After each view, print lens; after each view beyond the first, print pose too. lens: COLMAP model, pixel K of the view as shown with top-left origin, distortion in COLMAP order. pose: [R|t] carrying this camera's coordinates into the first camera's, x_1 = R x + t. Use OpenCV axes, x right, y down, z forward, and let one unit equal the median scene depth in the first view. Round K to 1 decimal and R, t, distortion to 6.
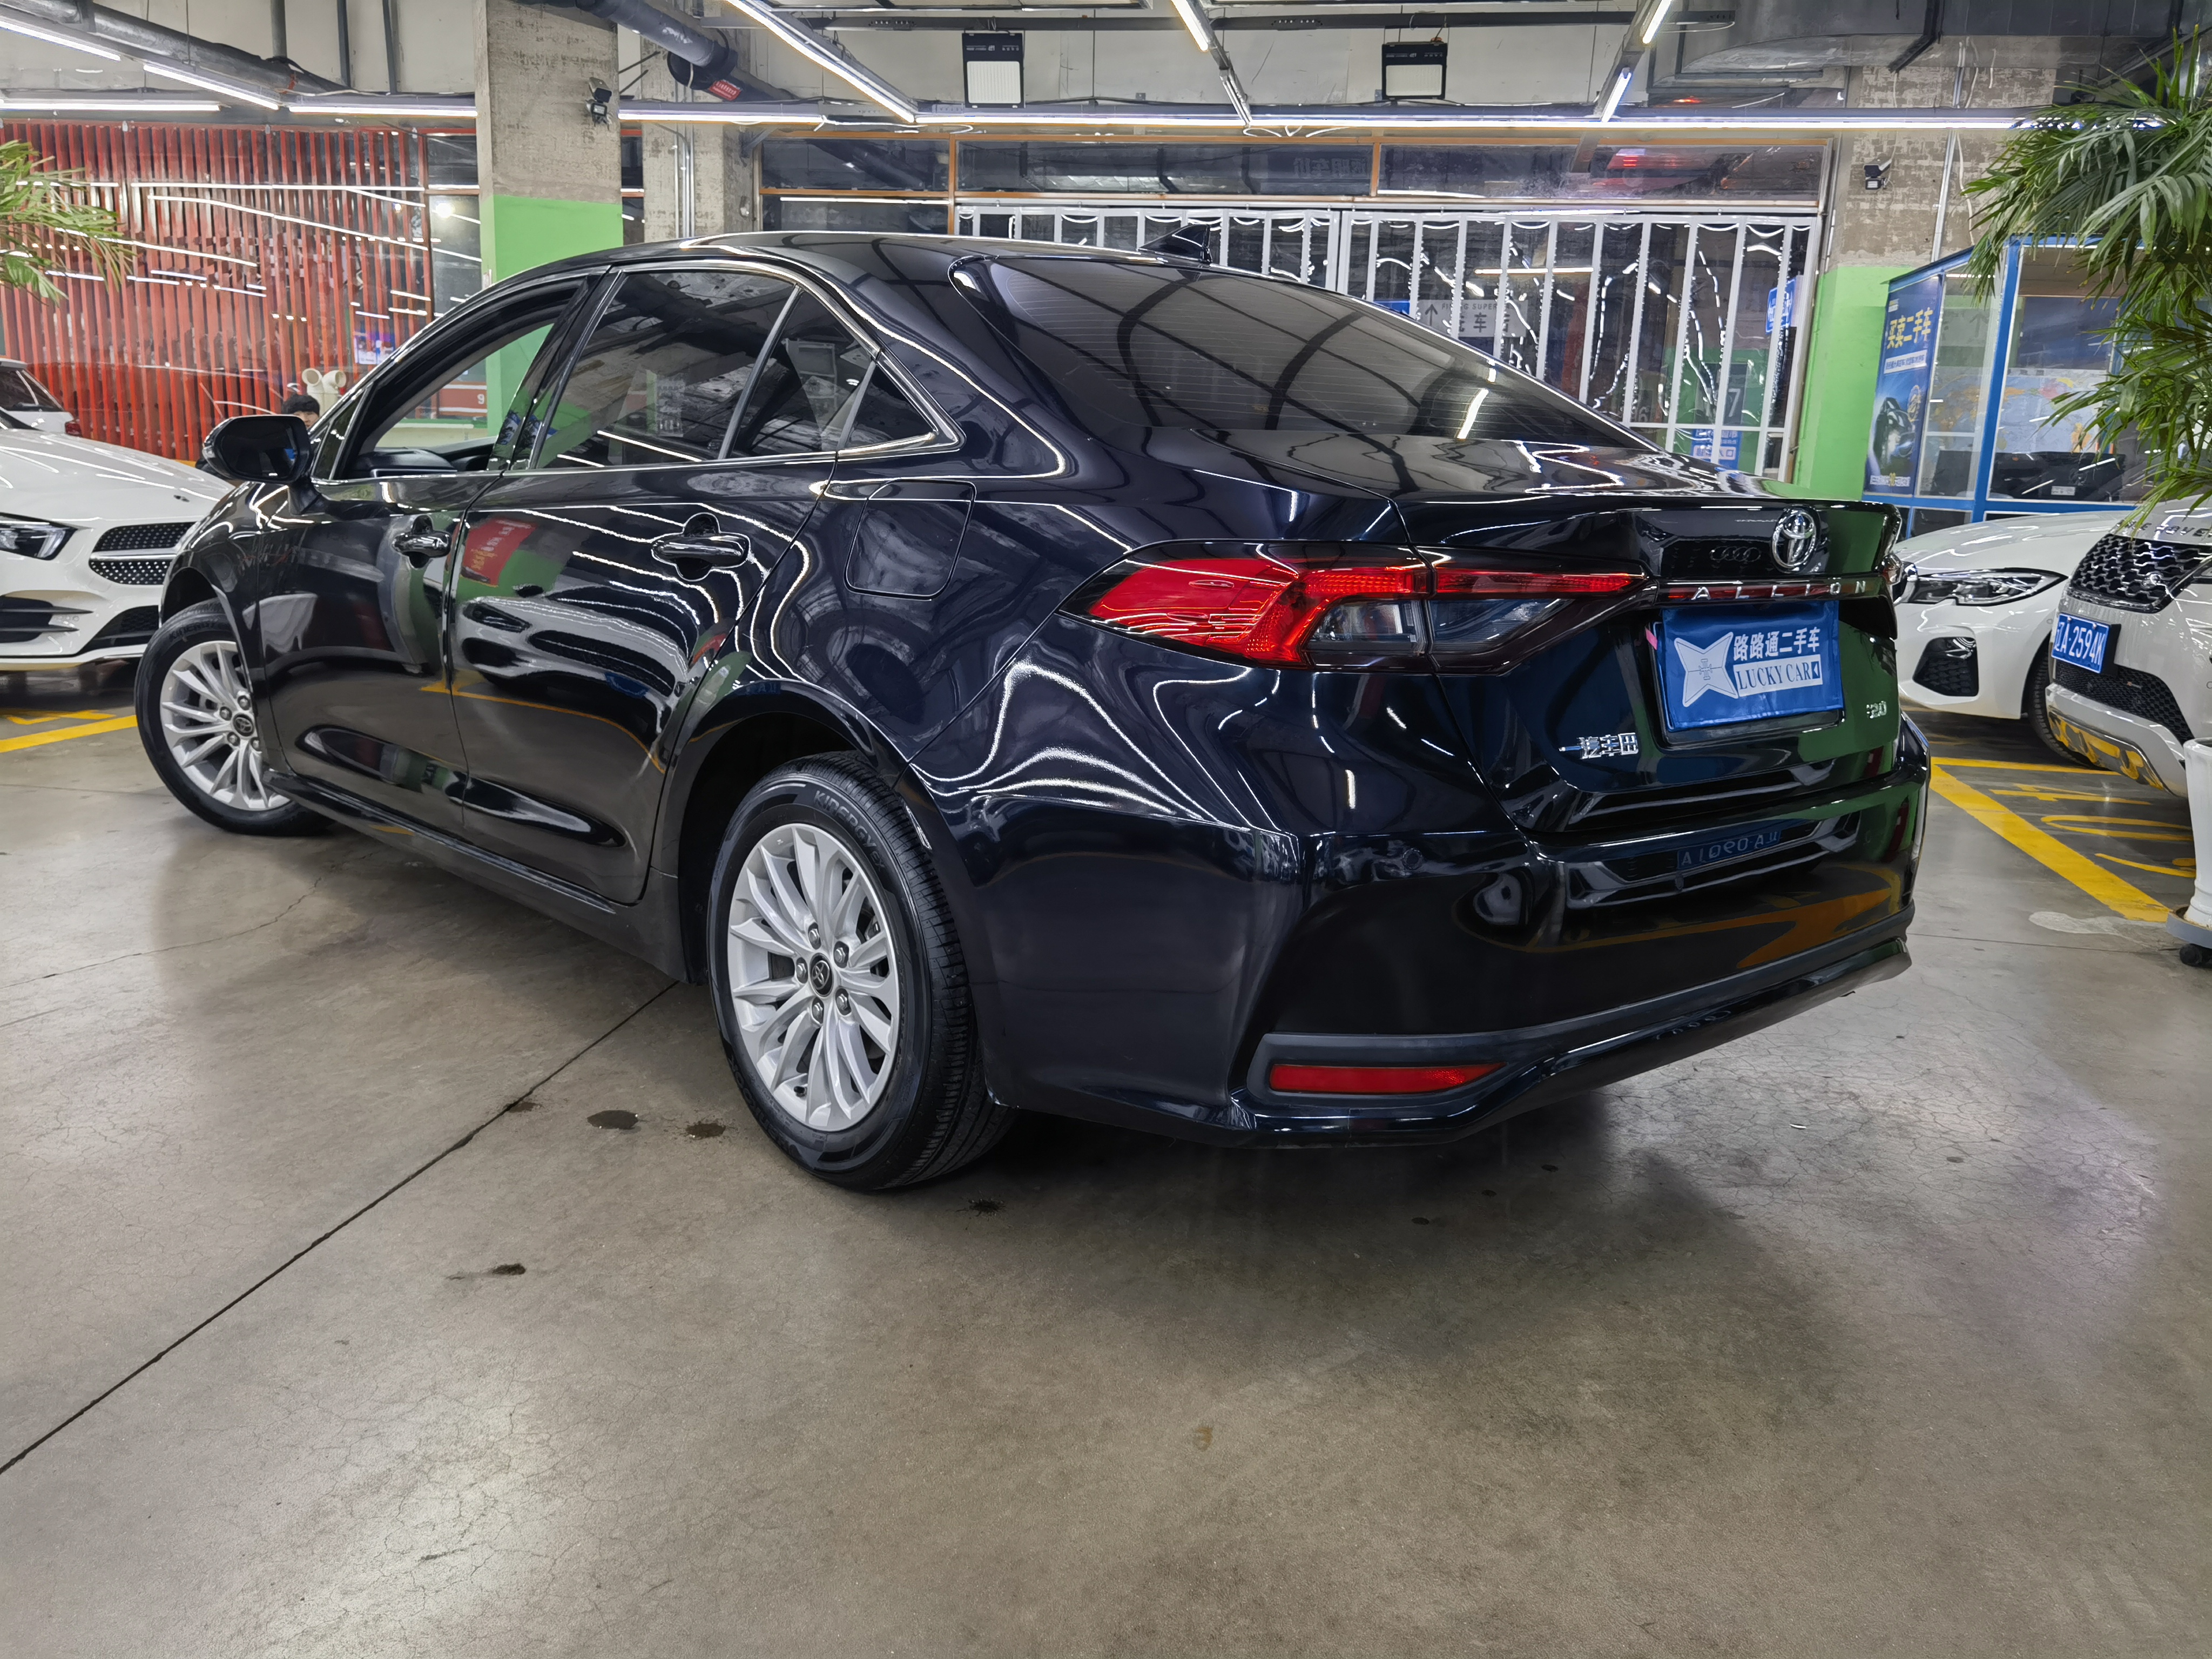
lens RADIAL K [[1752.5, 0, 1106.0], [0, 1752.5, 829.5], [0, 0, 1]] dist [0.047025, -0.053954]
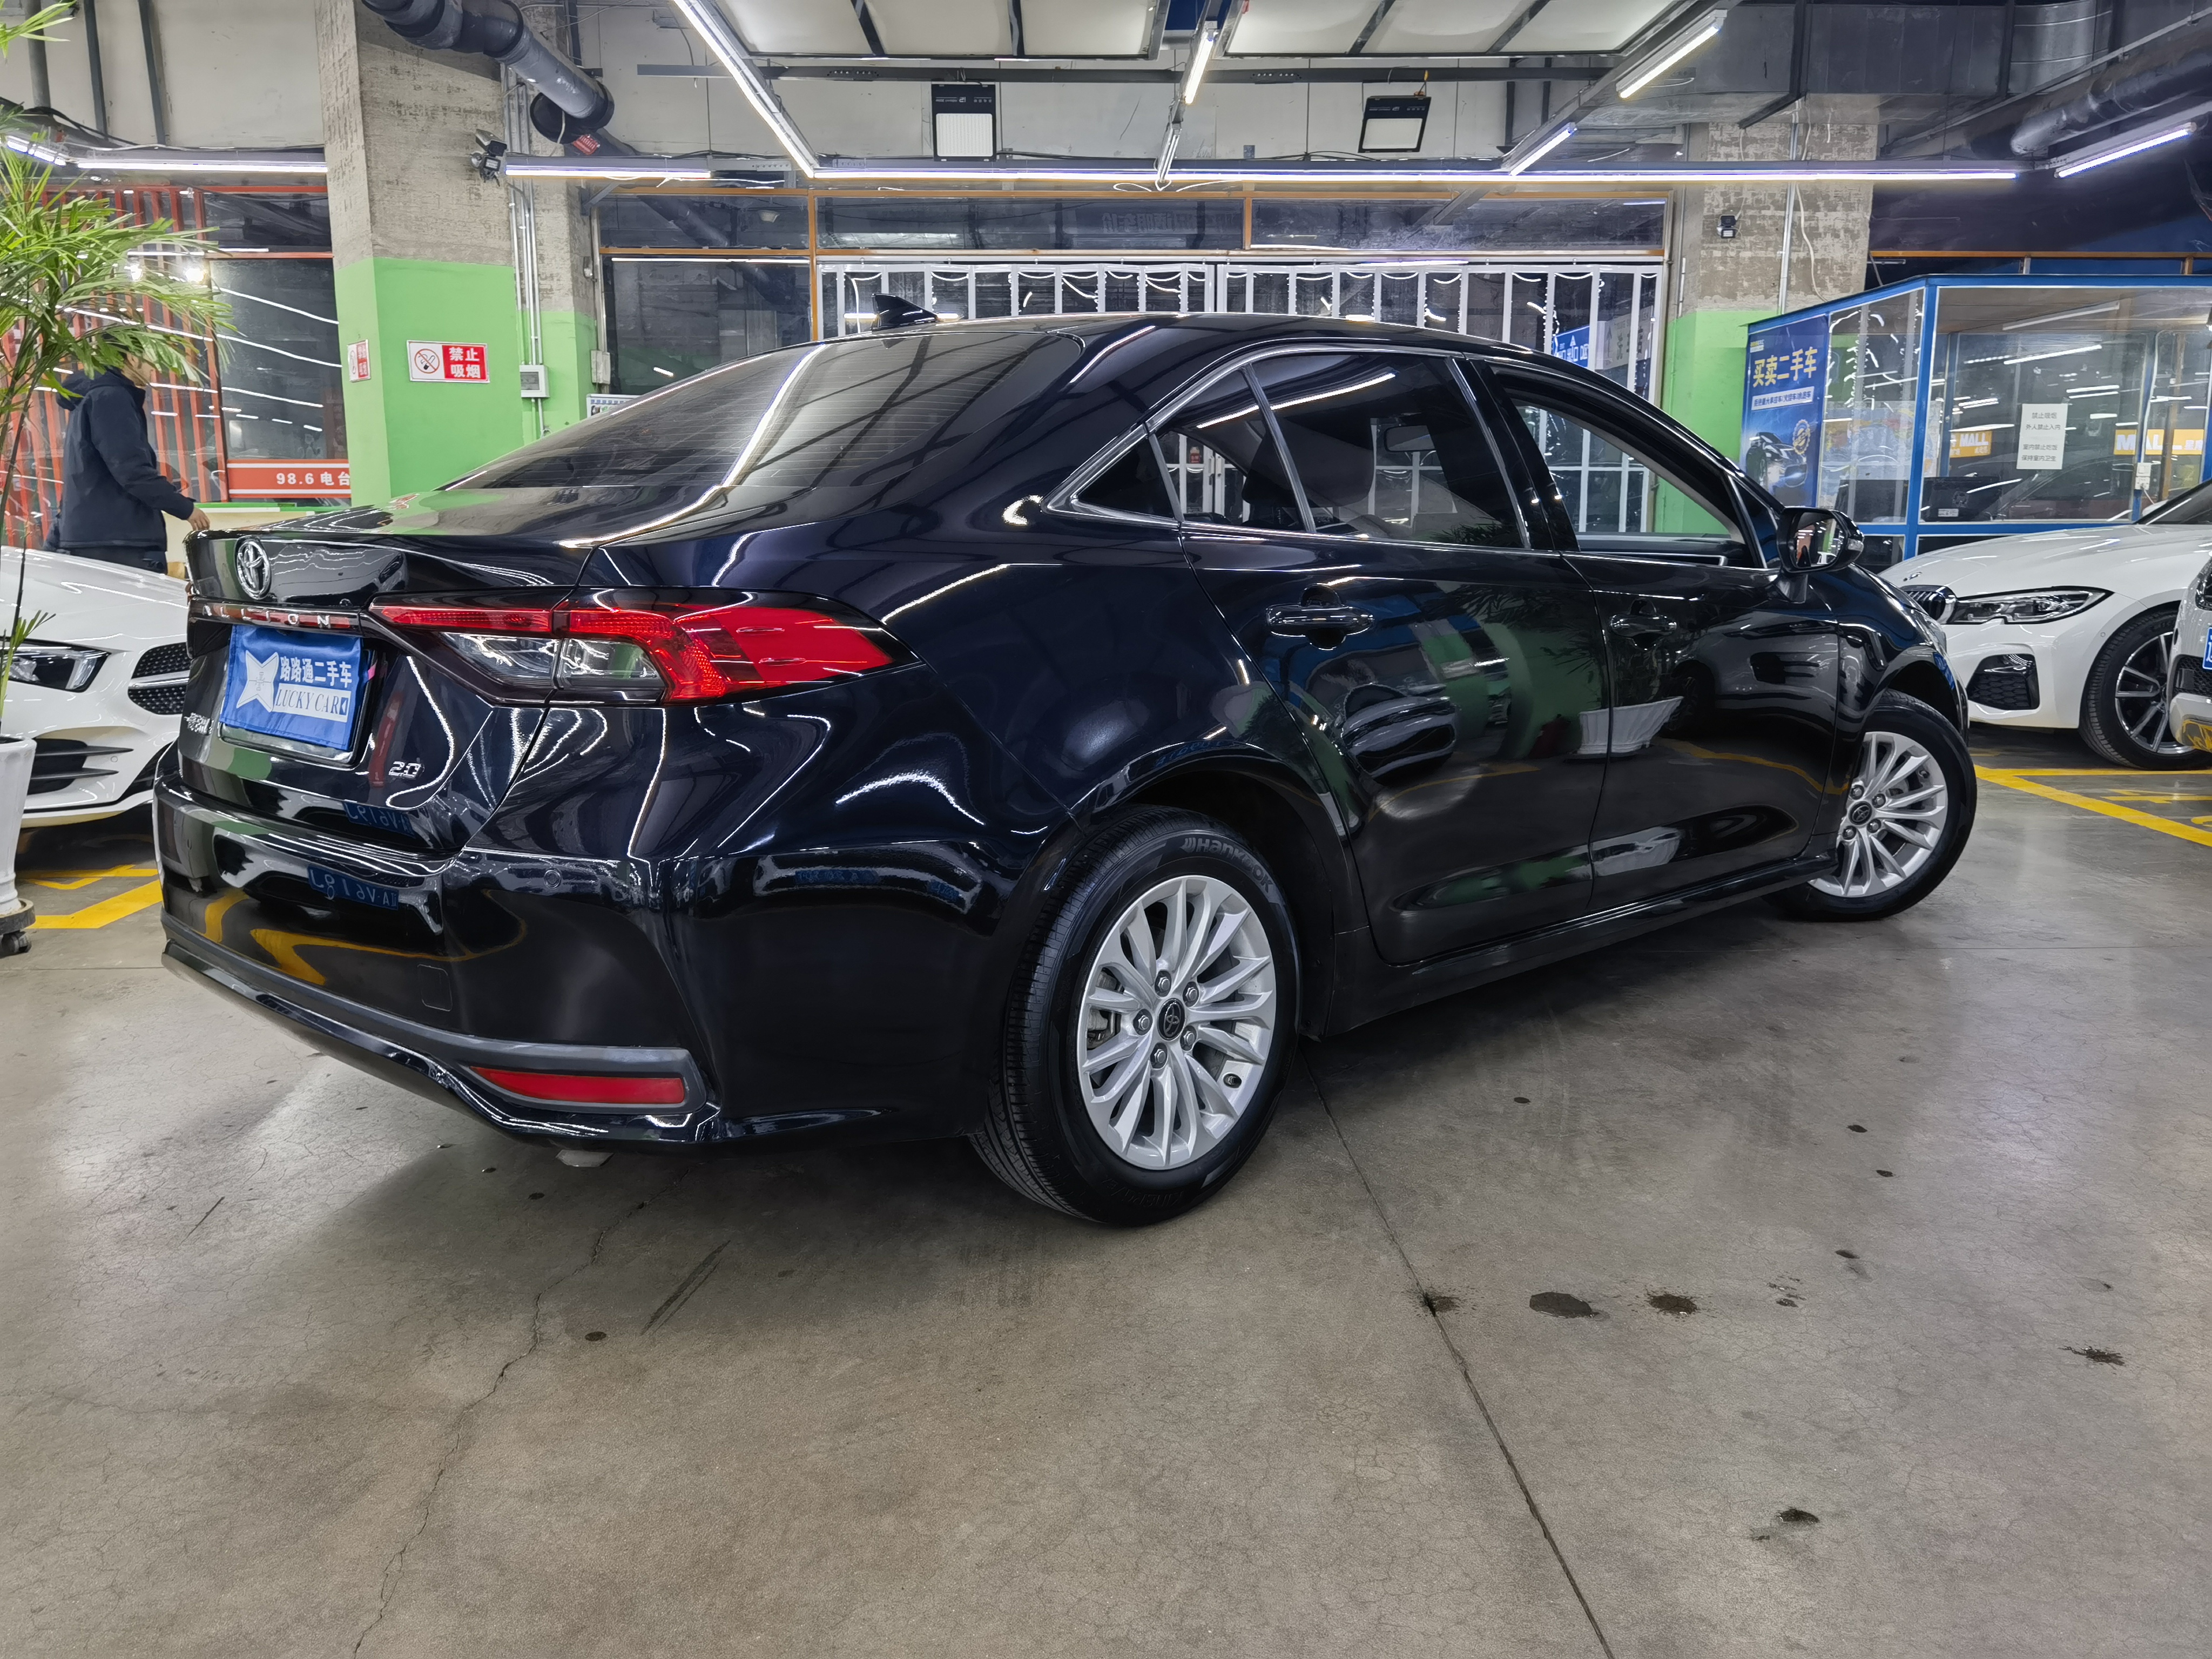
lens RADIAL K [[1752.5, 0, 1106.0], [0, 1752.5, 829.5], [0, 0, 1]] dist [0.047025, -0.053954]
pose [[0.977381, -0.076002, 0.197356, -0.168937], [0.081690, 0.996440, -0.020827, -0.017375], [-0.195071, 0.036478, 0.980111, 0.048928]]
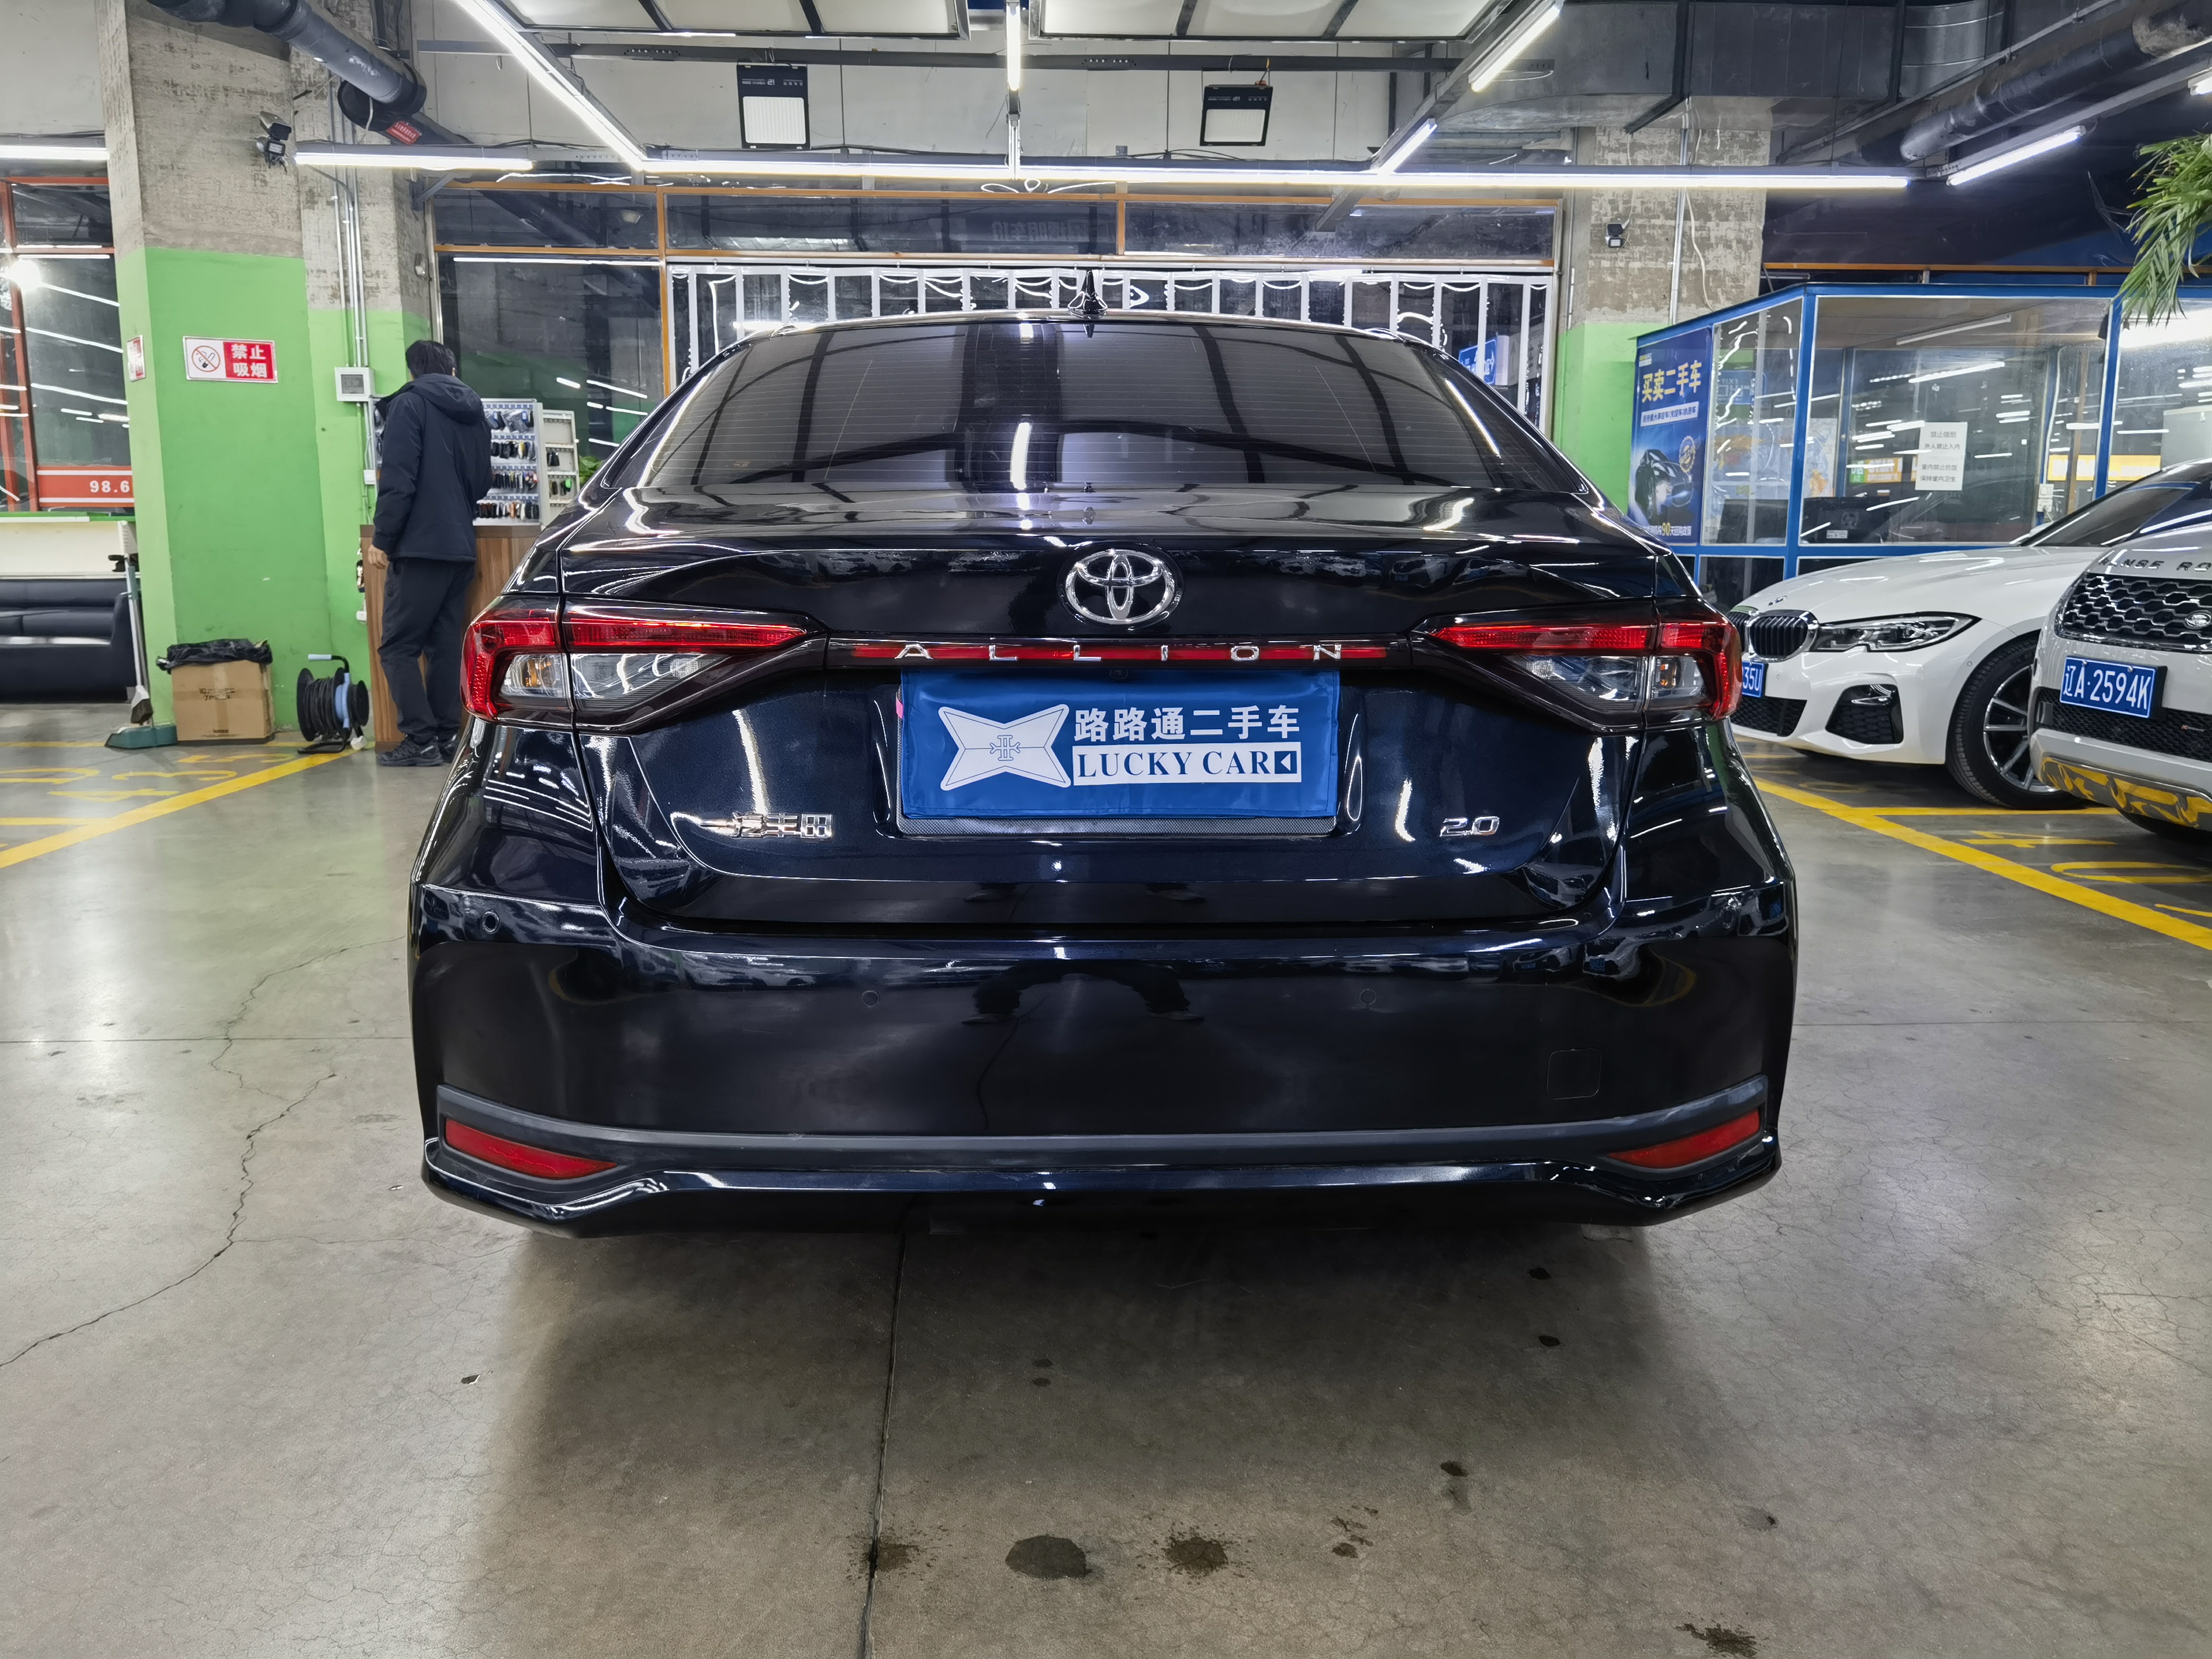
lens RADIAL K [[1749.5, 0, 1106.0], [0, 1749.5, 829.5], [0, 0, 1]] dist [0.061789, -0.080203]
pose [[0.973149, -0.070982, 0.218959, -0.099398], [0.079454, 0.996383, -0.030119, -0.021178], [-0.216029, 0.046707, 0.975269, 0.089813]]
